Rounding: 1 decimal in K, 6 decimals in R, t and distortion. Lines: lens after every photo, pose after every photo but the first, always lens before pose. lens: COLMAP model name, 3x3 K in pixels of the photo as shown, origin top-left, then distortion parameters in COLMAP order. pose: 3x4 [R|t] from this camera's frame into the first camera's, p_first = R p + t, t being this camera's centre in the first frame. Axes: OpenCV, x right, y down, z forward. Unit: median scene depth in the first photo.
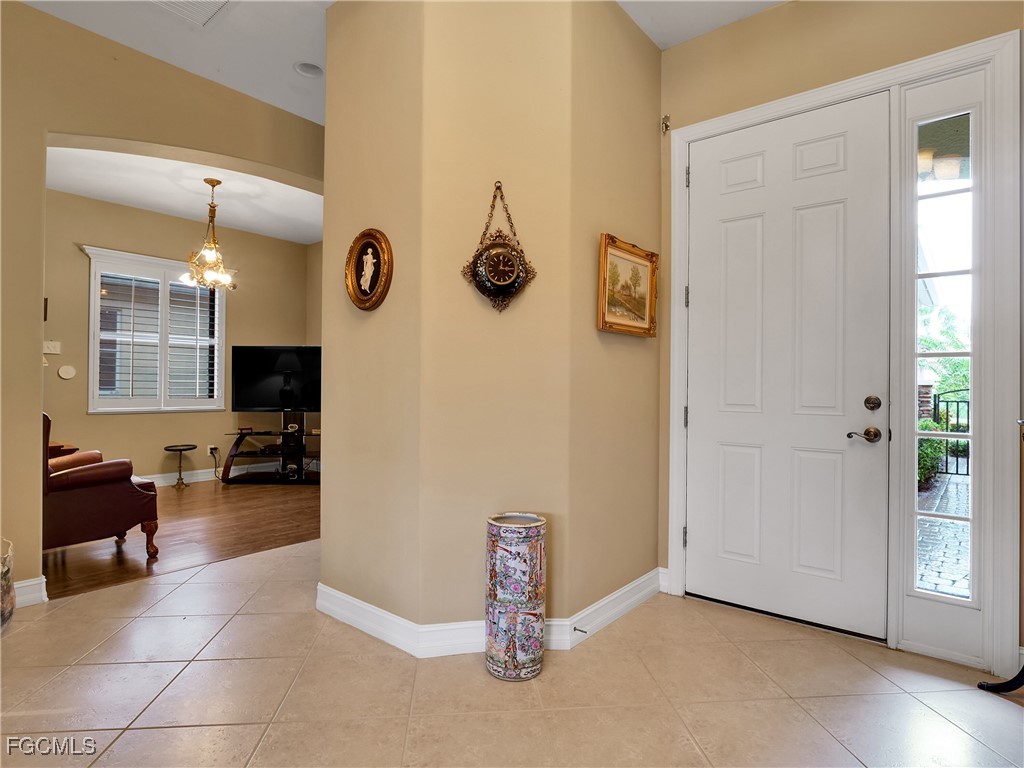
lens RADIAL K [[560.3, 0, 519.0], [0, 560.3, 384.4], [0, 0, 1]] dist [-0.008191, 0.000779]
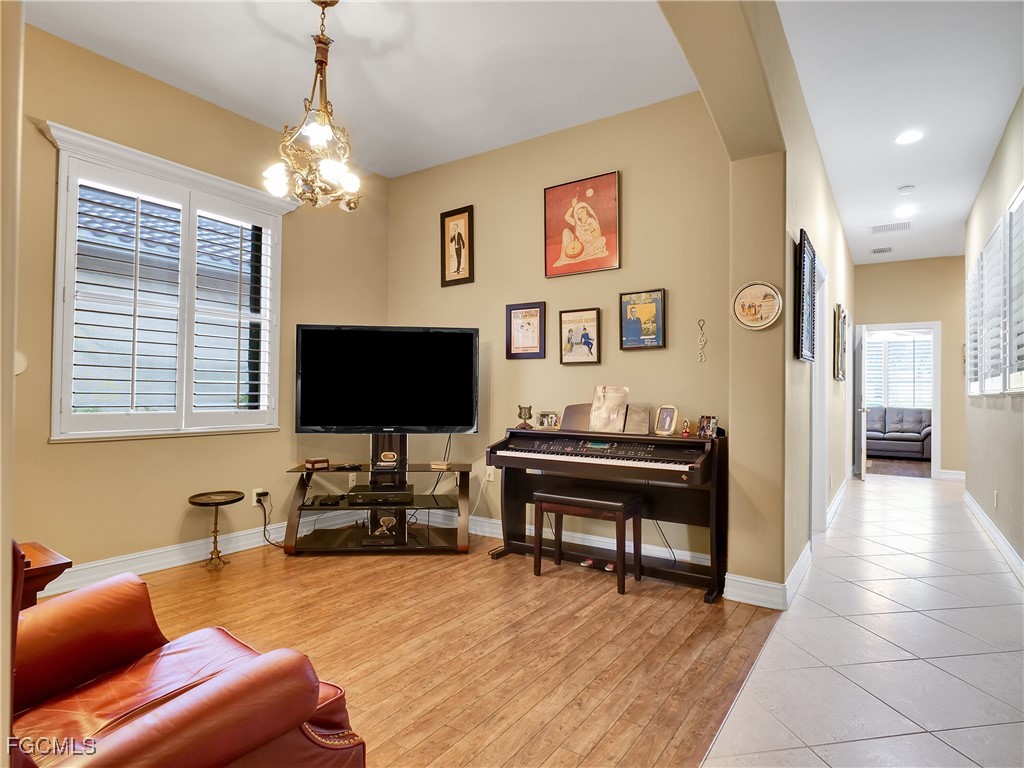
lens RADIAL K [[560.3, 0, 514.1], [0, 560.3, 386.4], [0, 0, 1]] dist [-0.008191, 0.000779]
pose [[0.996546, 0.011574, 0.082231, -0.324787], [-0.011447, 0.999932, -0.002018, -0.003234], [-0.082249, 0.001069, 0.996611, 0.374072]]
